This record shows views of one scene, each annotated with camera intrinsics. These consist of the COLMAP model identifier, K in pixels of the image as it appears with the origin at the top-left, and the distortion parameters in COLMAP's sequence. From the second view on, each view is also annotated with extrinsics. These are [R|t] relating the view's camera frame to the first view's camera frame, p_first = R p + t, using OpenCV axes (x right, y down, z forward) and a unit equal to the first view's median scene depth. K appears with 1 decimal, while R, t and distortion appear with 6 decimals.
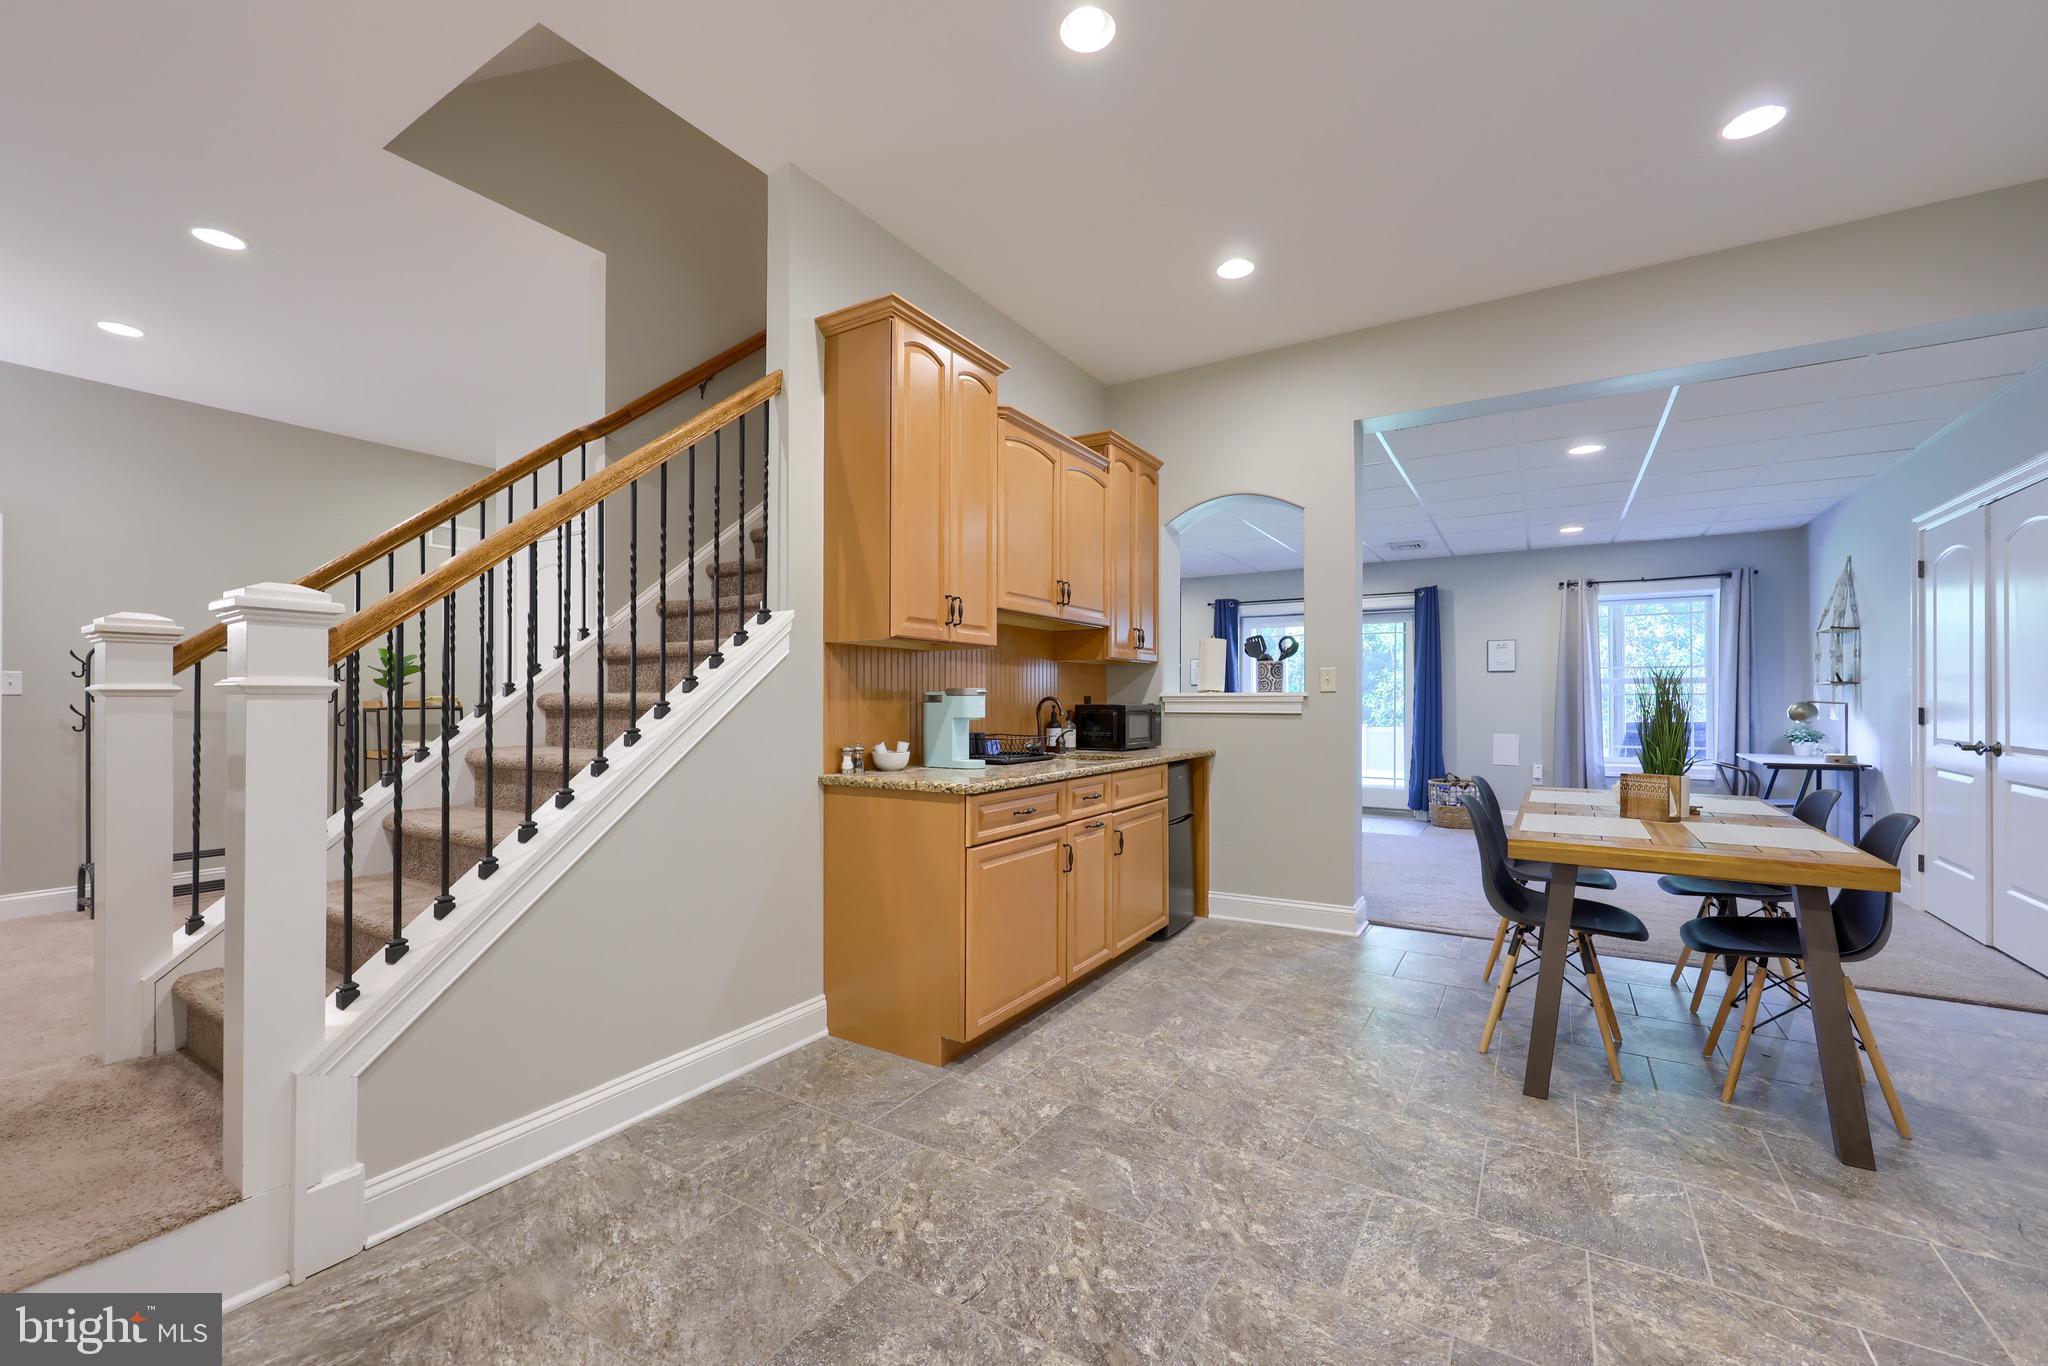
lens RADIAL K [[823.7, 0, 1015.3], [0, 823.7, 694.3], [0, 0, 1]] dist [-0.006220, 0.000966]
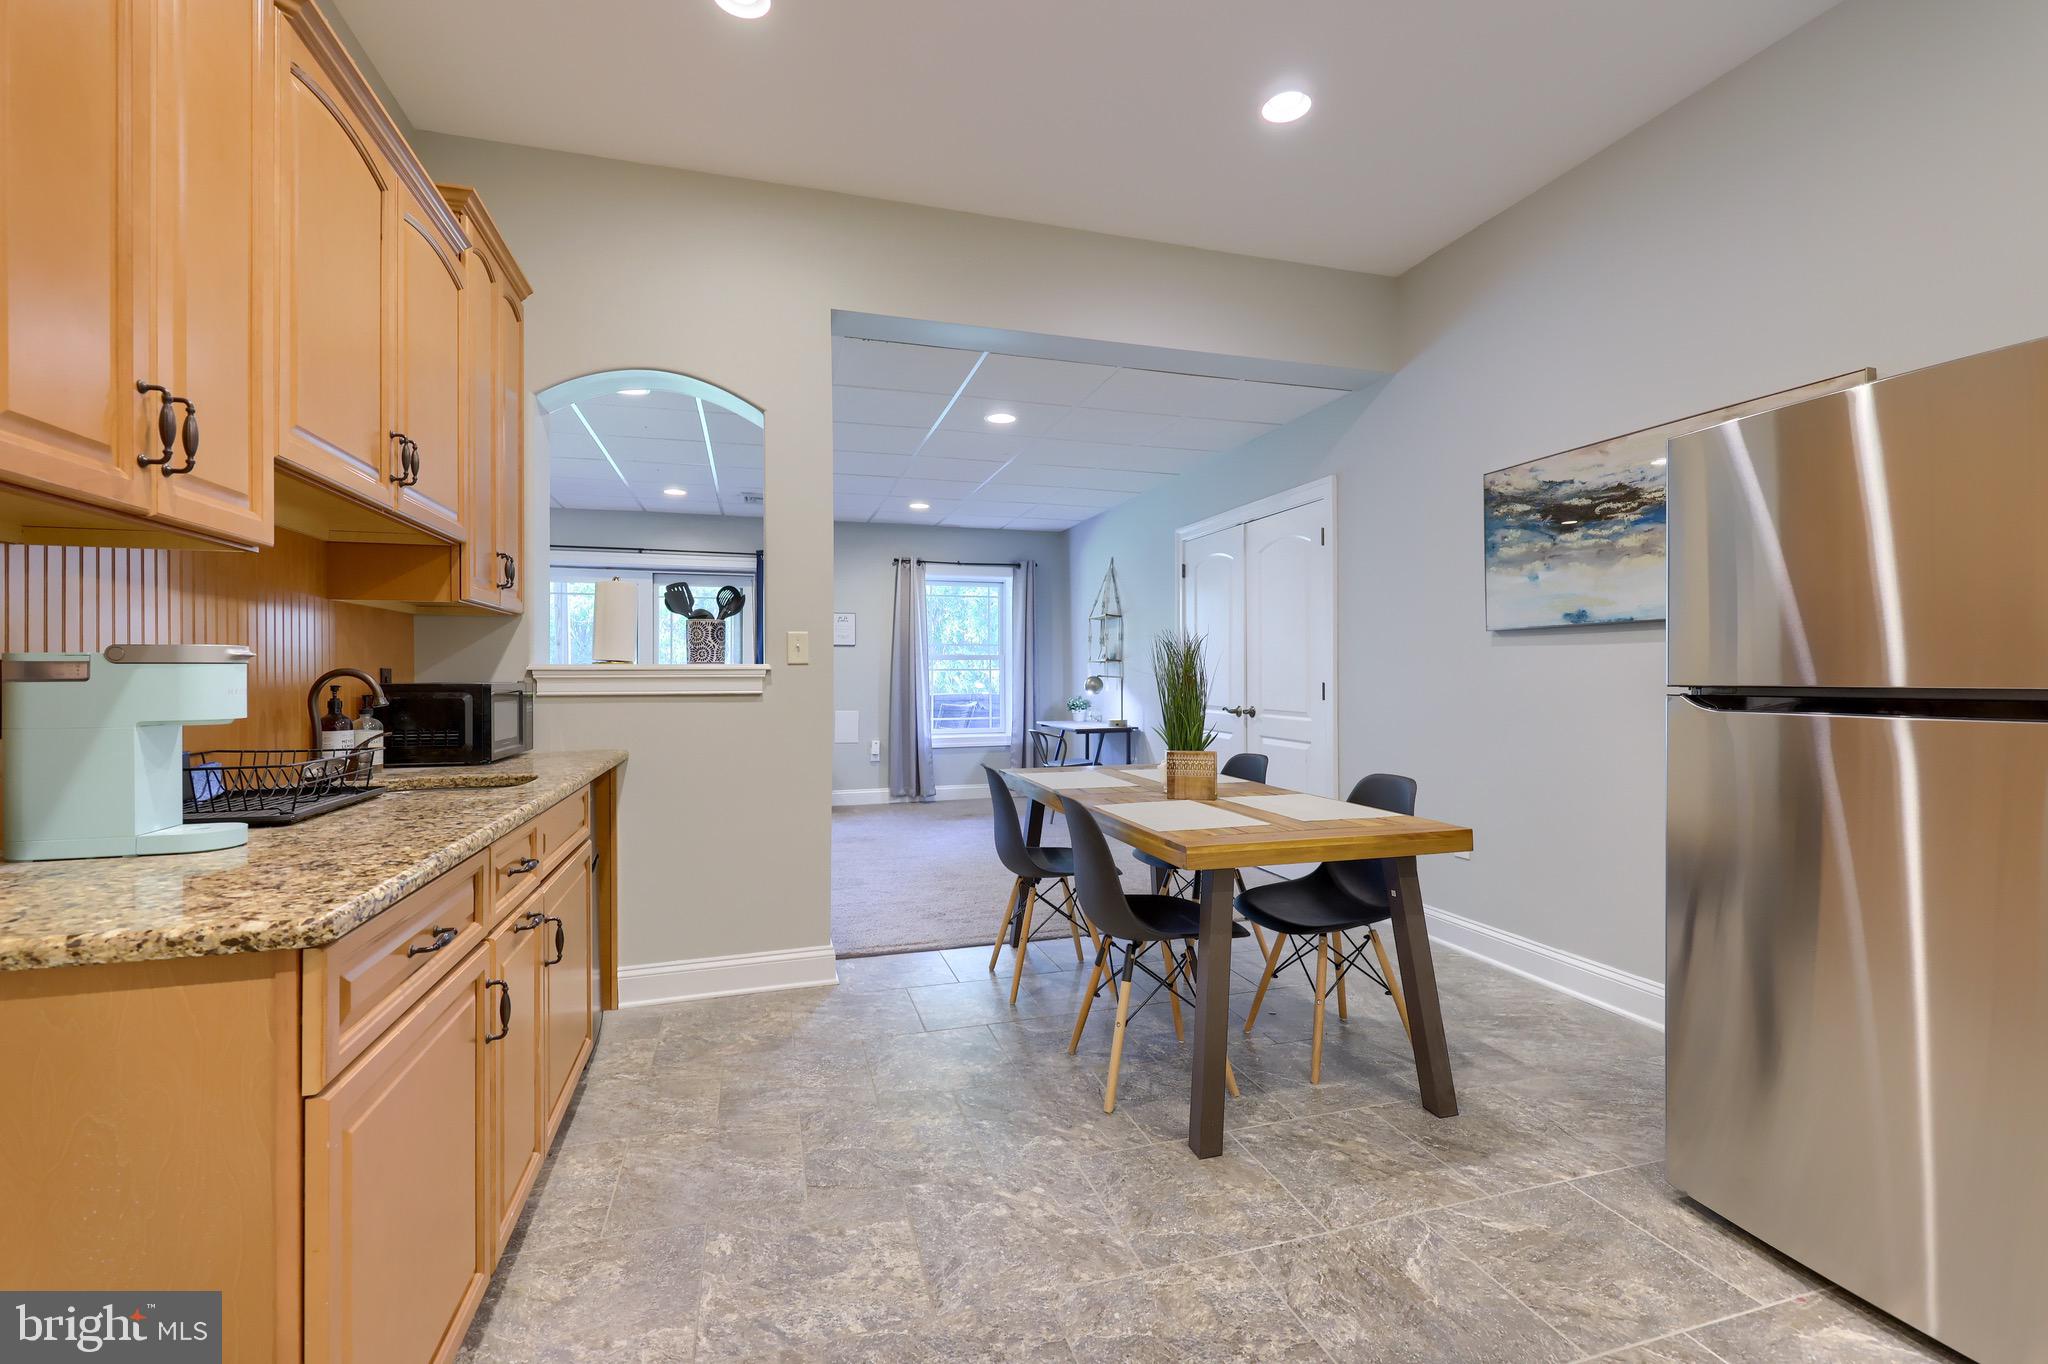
lens RADIAL K [[881.0, 0, 1030.1], [0, 881.0, 676.1], [0, 0, 1]] dist [0.001982, -0.001065]
pose [[0.653655, -0.002141, 0.756789, -0.096407], [-0.003353, 0.999978, 0.005725, 0.003177], [-0.756785, -0.006280, 0.653634, 0.359779]]
